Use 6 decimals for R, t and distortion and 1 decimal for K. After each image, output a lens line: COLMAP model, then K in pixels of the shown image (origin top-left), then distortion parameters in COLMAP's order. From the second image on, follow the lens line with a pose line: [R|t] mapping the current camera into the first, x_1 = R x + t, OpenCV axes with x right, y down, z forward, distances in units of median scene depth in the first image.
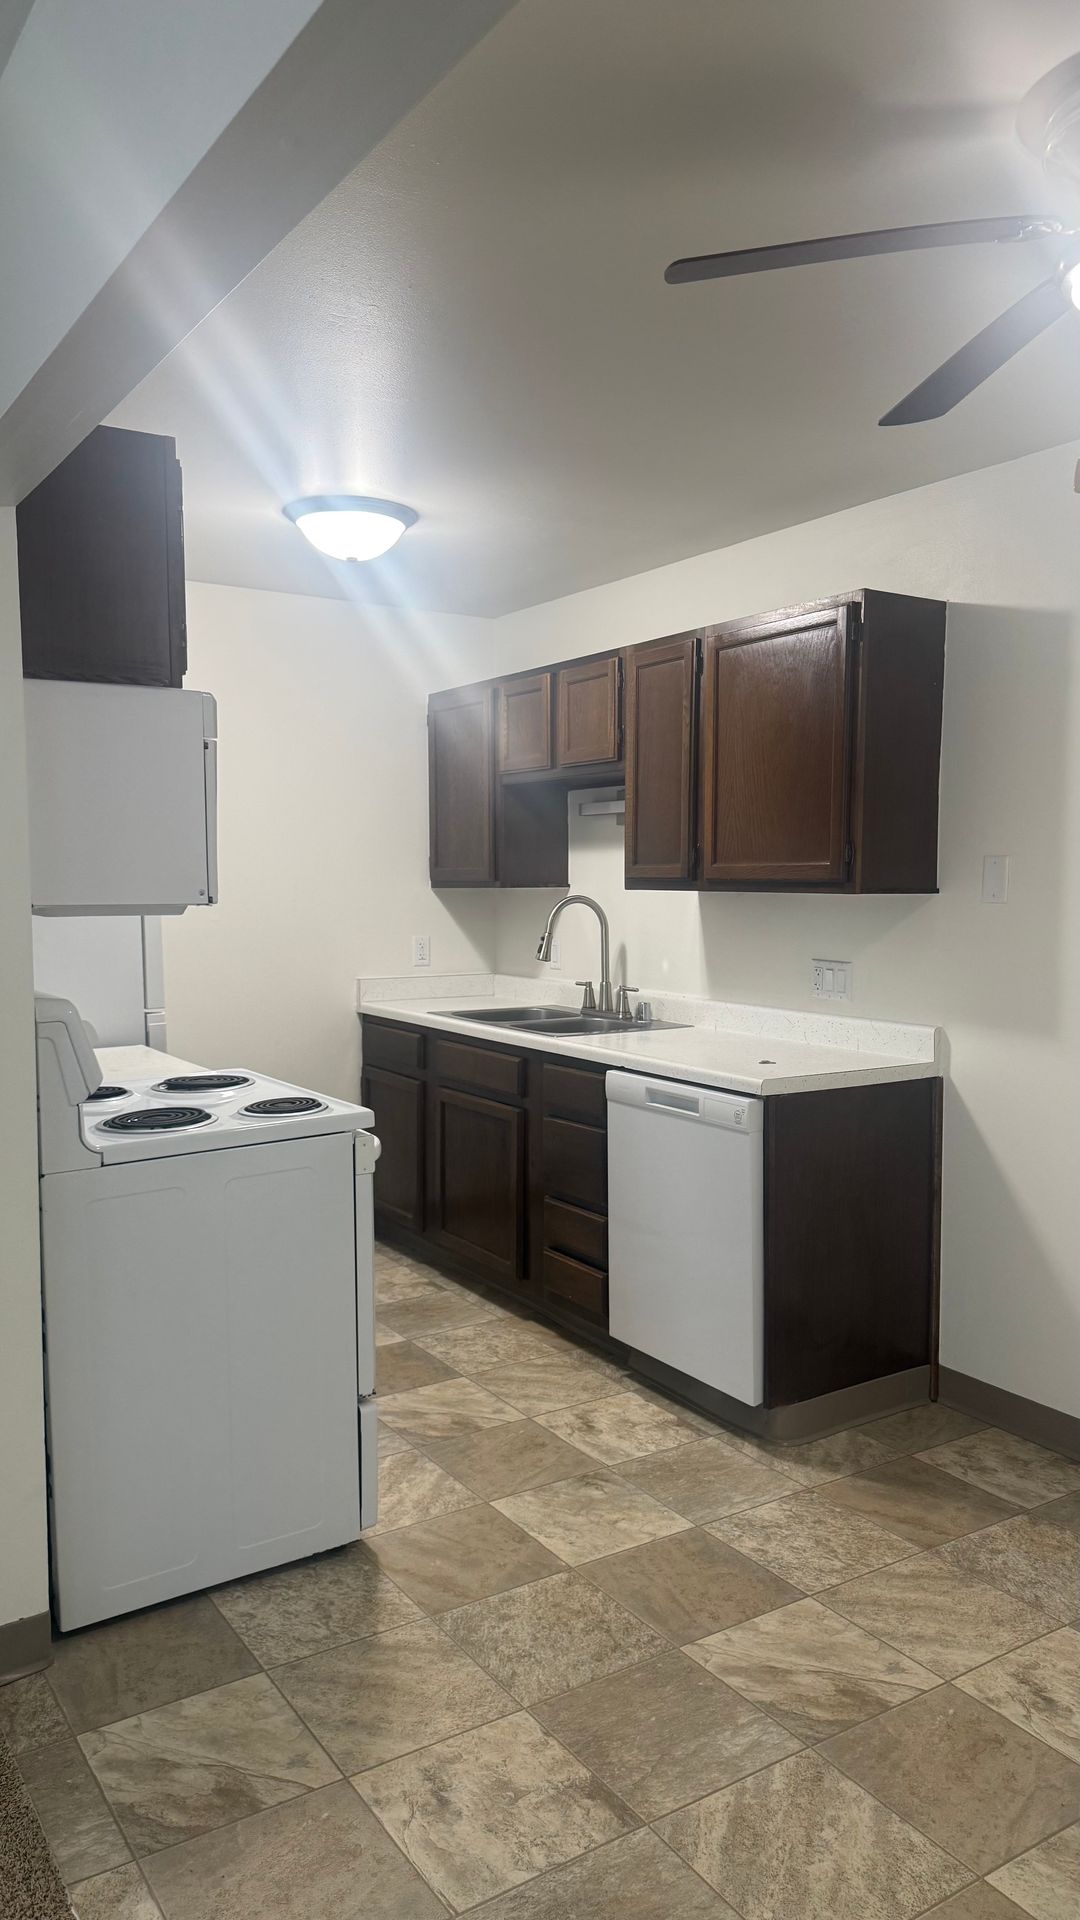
lens RADIAL K [[1350.6, 0, 540.0], [0, 1350.6, 960.0], [0, 0, 1]] dist [0.005545, 0.002886]
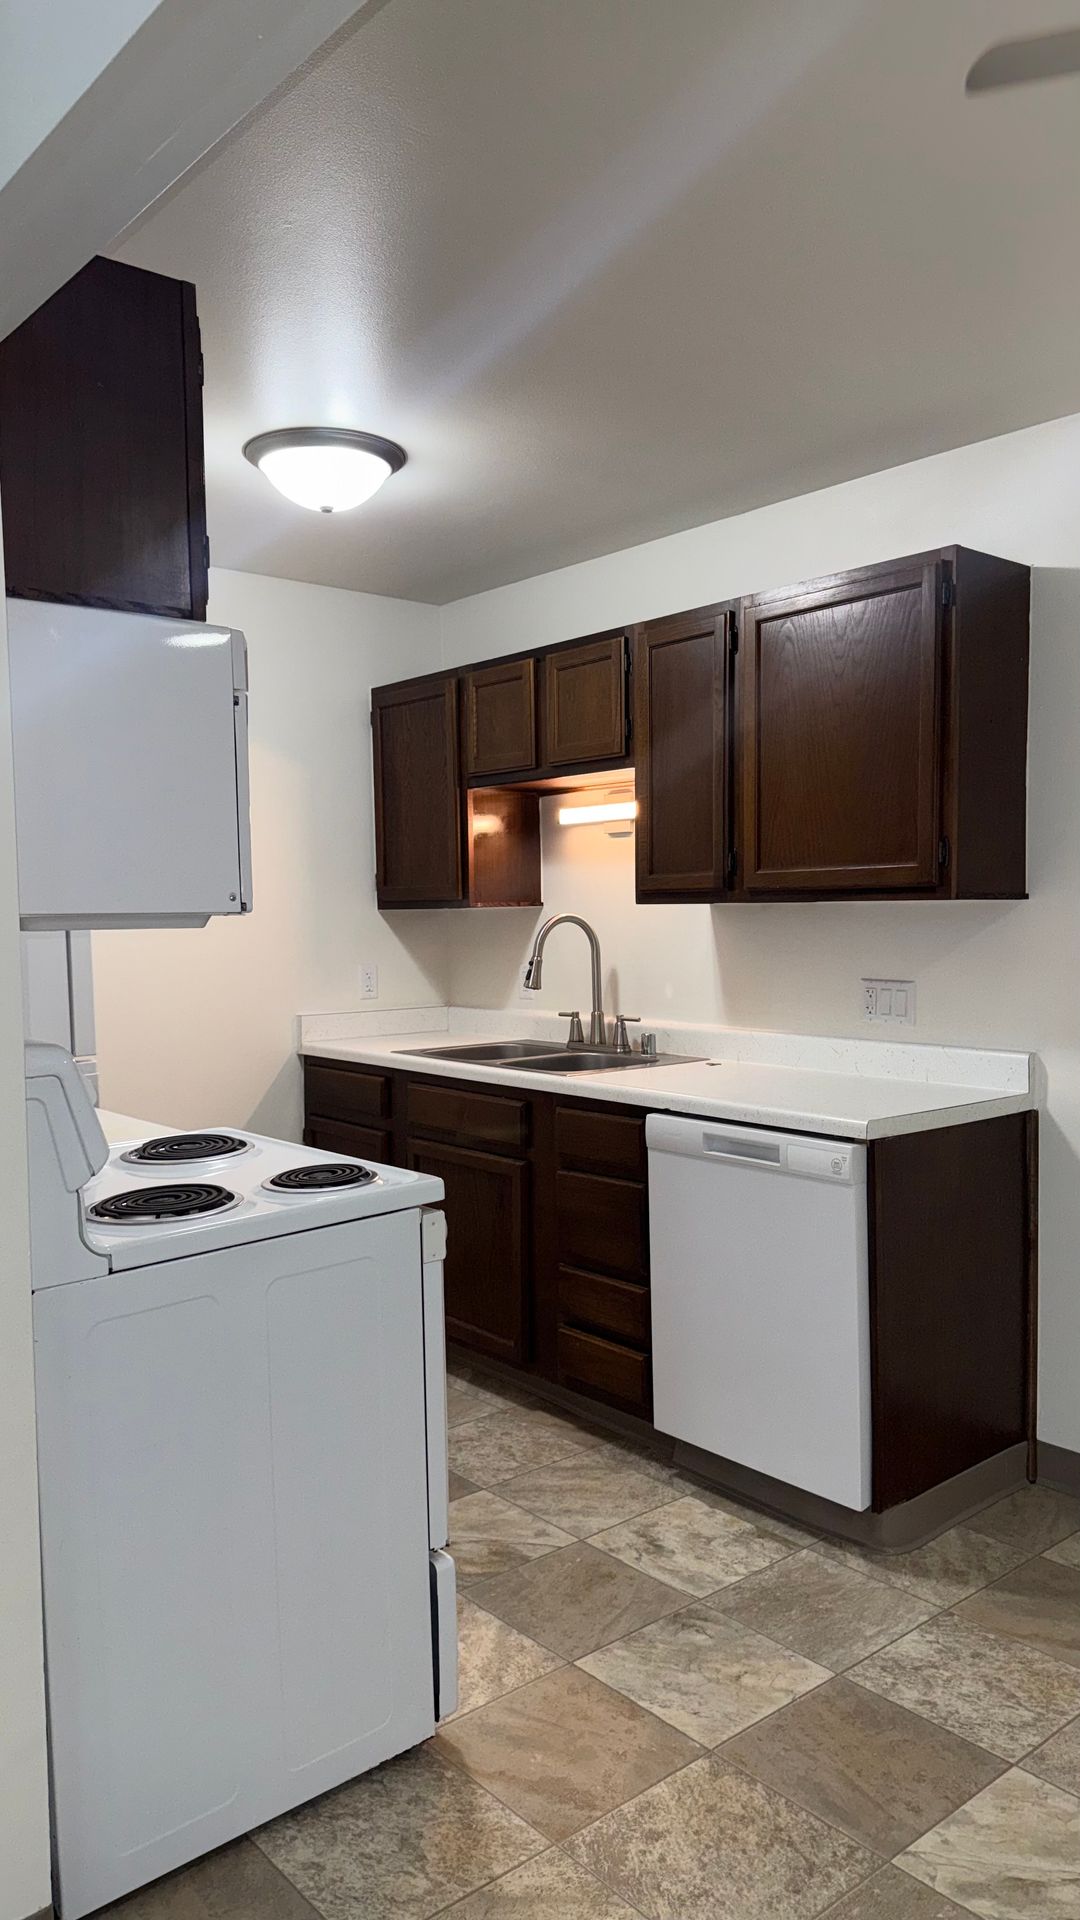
lens RADIAL K [[1361.9, 0, 540.0], [0, 1361.9, 960.0], [0, 0, 1]] dist [-0.035536, 0.034091]
pose [[0.991658, -0.017922, 0.127648, -0.135876], [0.021235, 0.999471, -0.024642, 0.005216], [-0.127139, 0.027148, 0.991513, 0.178898]]
